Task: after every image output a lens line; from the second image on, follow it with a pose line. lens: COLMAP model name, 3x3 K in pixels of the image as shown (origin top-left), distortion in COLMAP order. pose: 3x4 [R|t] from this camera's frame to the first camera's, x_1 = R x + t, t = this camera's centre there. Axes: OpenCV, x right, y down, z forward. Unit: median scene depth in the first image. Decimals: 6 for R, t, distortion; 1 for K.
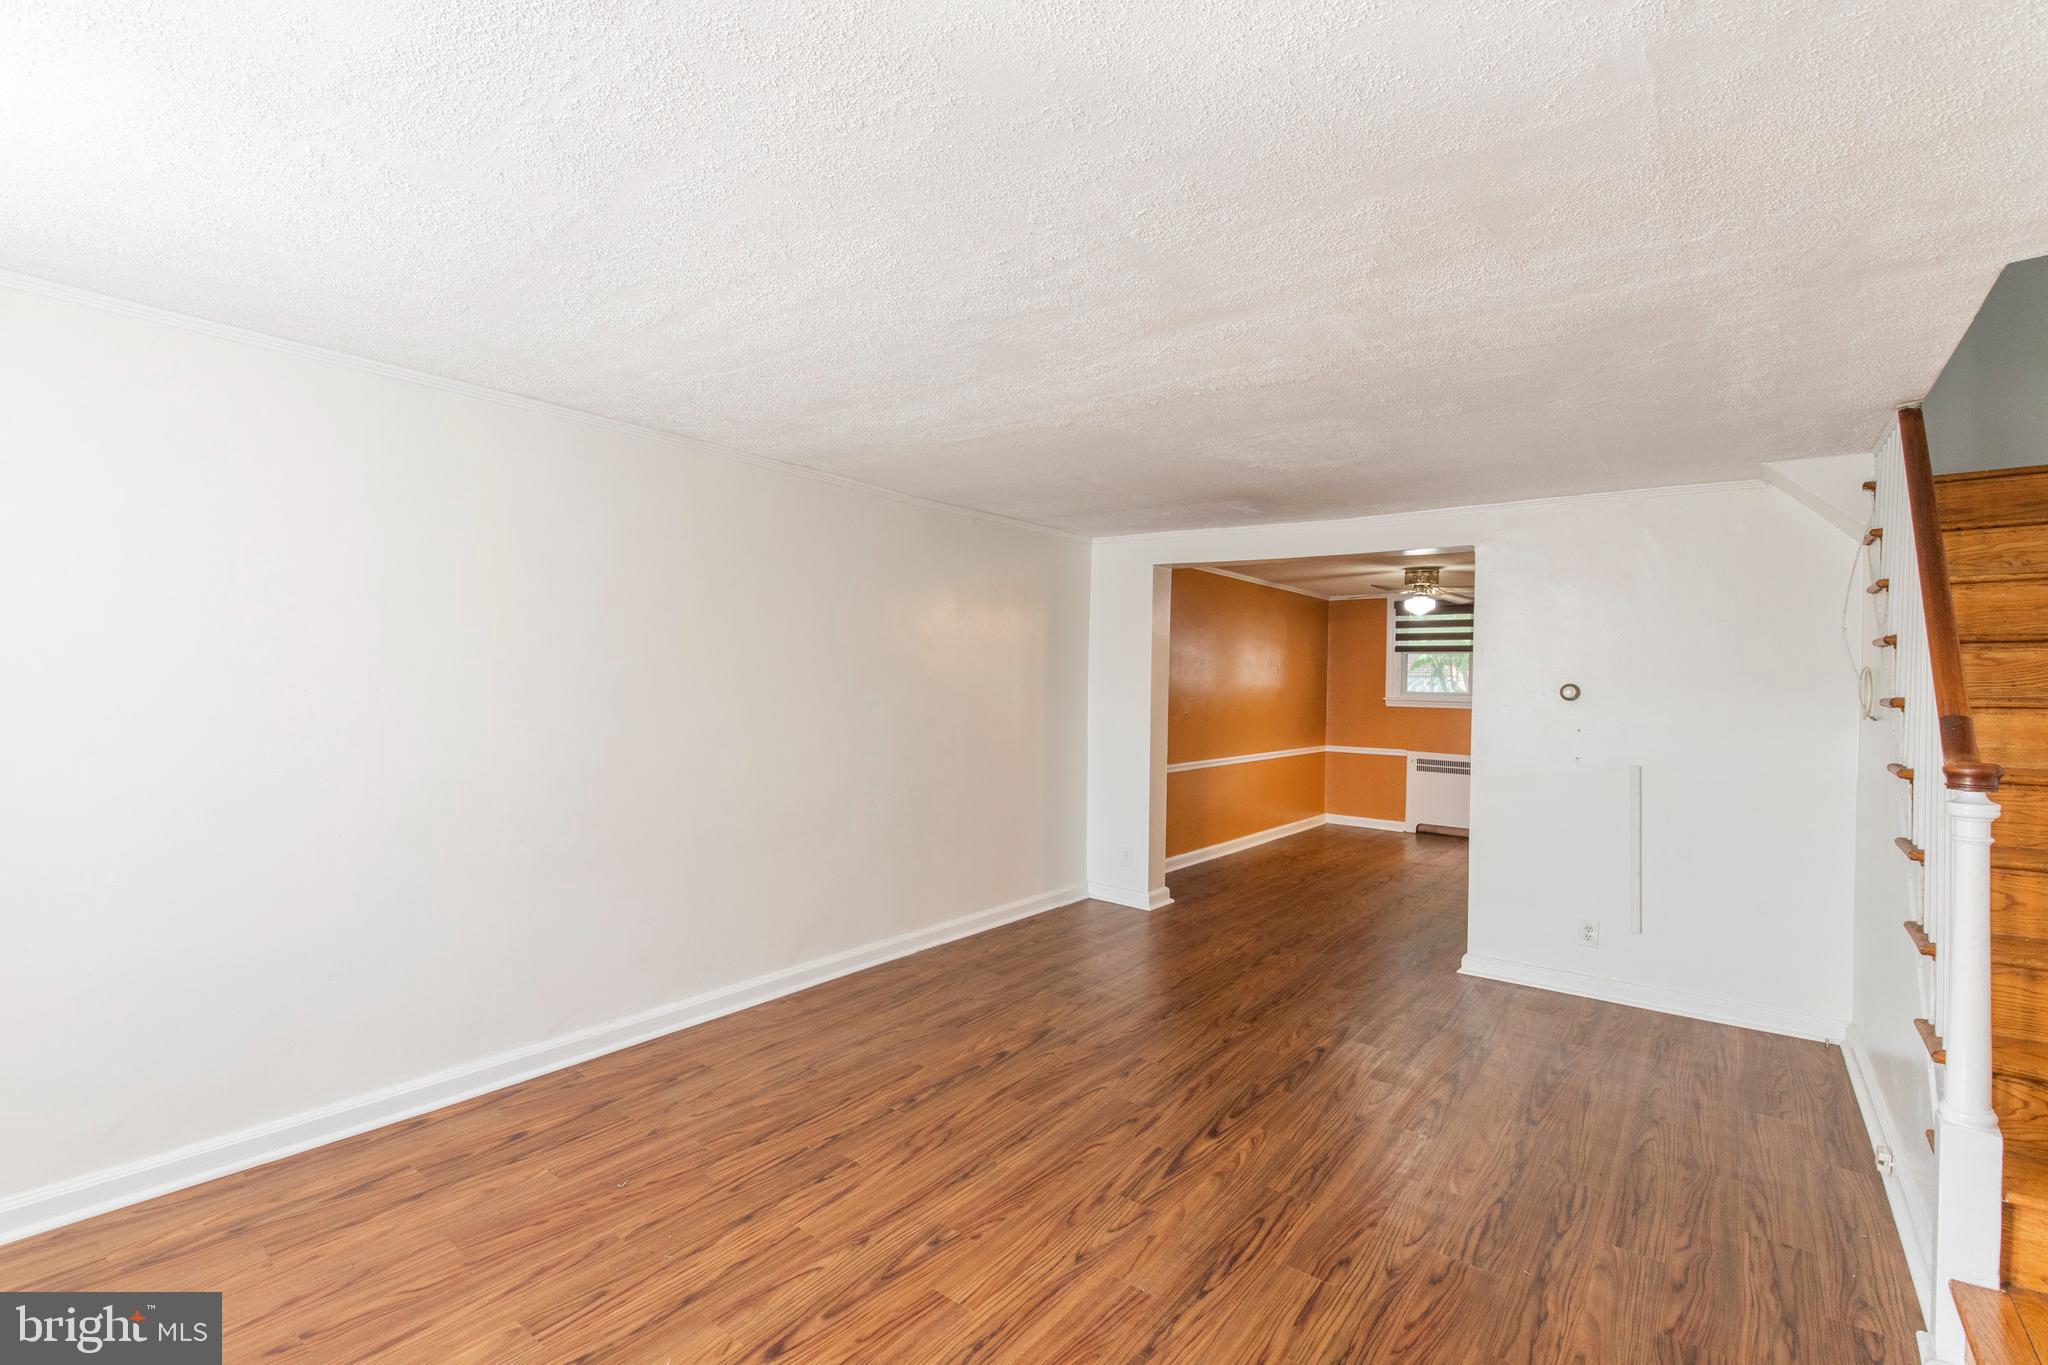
lens RADIAL K [[916.0, 0, 1026.0], [0, 916.0, 686.4], [0, 0, 1]] dist [0.038960, -0.022486]
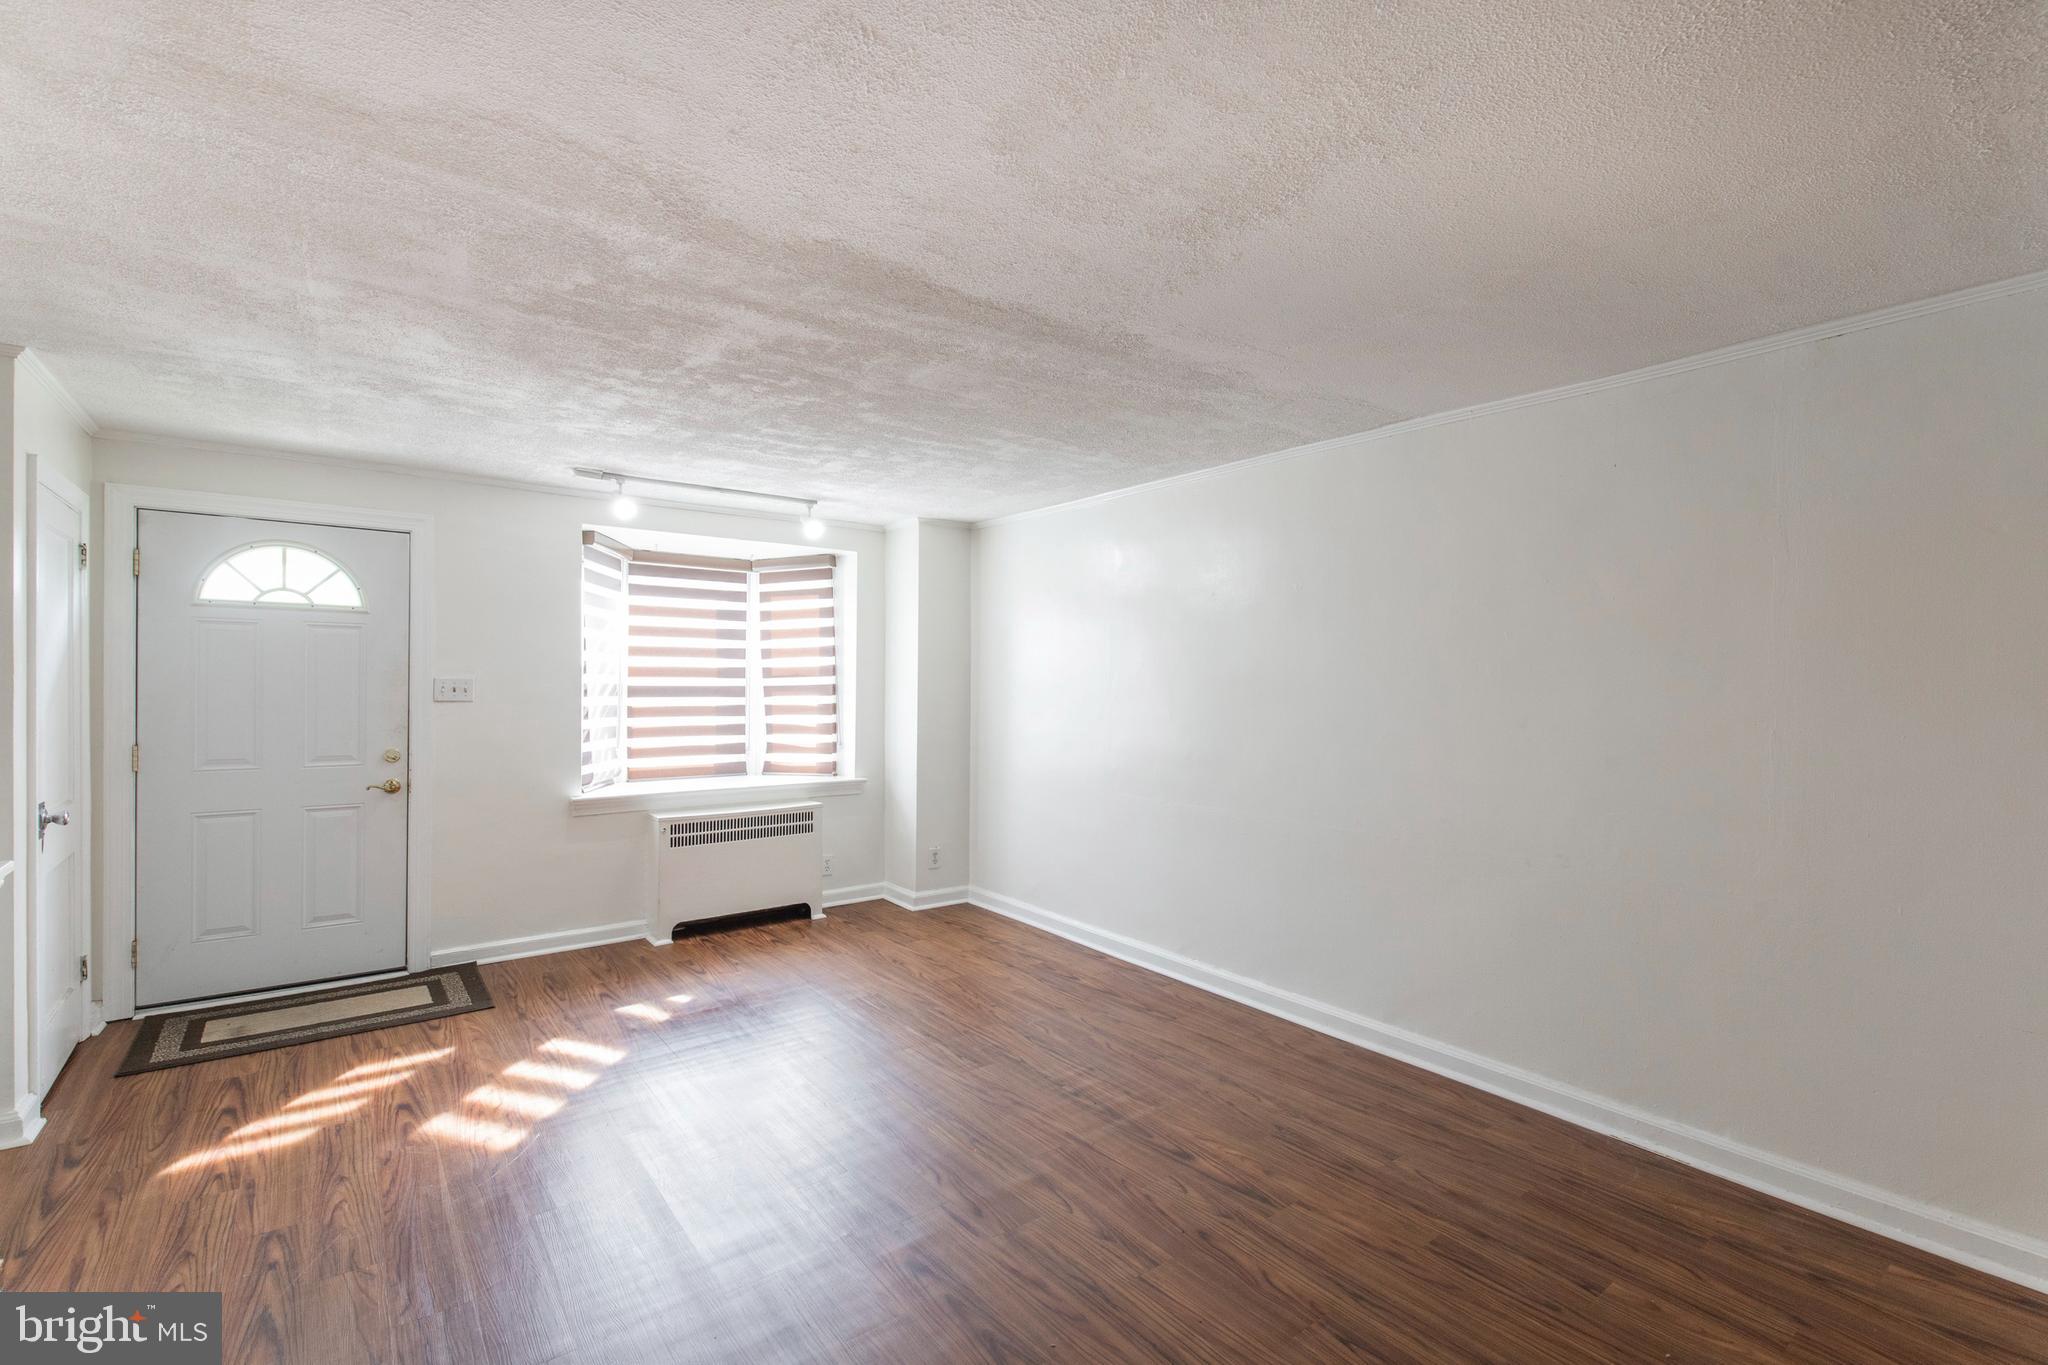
lens RADIAL K [[916.0, 0, 1026.0], [0, 916.0, 686.4], [0, 0, 1]] dist [0.038960, -0.022486]
pose [[-0.267900, -0.011565, -0.963377, 0.662107], [-0.016854, 0.999831, -0.007316, 0.010044], [0.963299, 0.014277, -0.268050, 0.928929]]
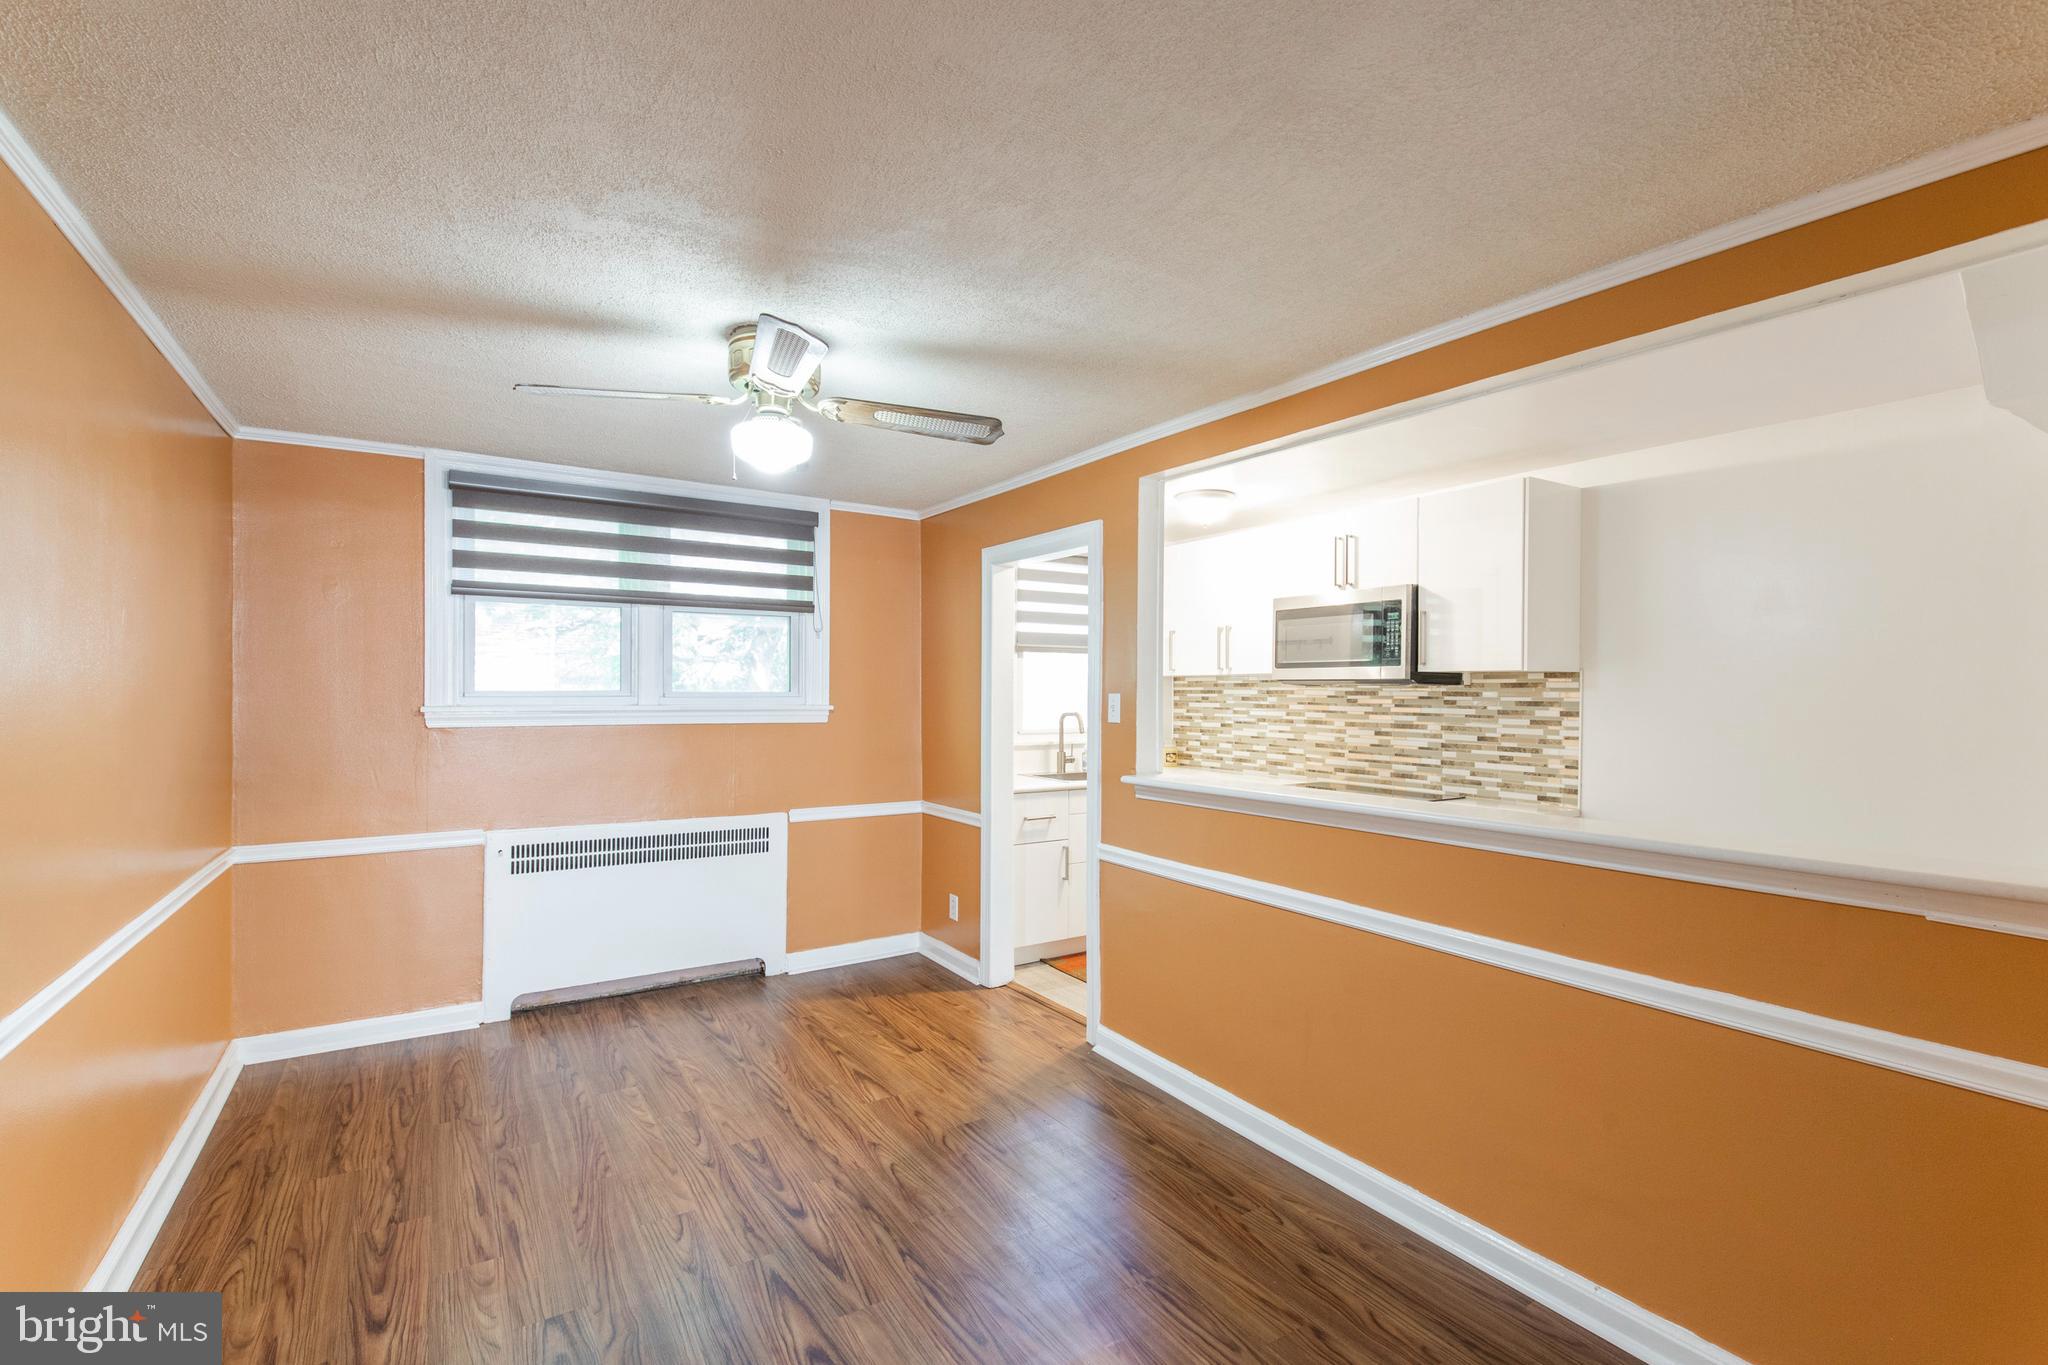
lens RADIAL K [[916.0, 0, 1026.0], [0, 916.0, 686.4], [0, 0, 1]] dist [0.038960, -0.022486]
pose [[0.345520, -0.014630, 0.938297, 0.231548], [0.005249, 0.999893, 0.013657, -0.001388], [-0.938397, 0.000206, 0.345560, 1.403674]]
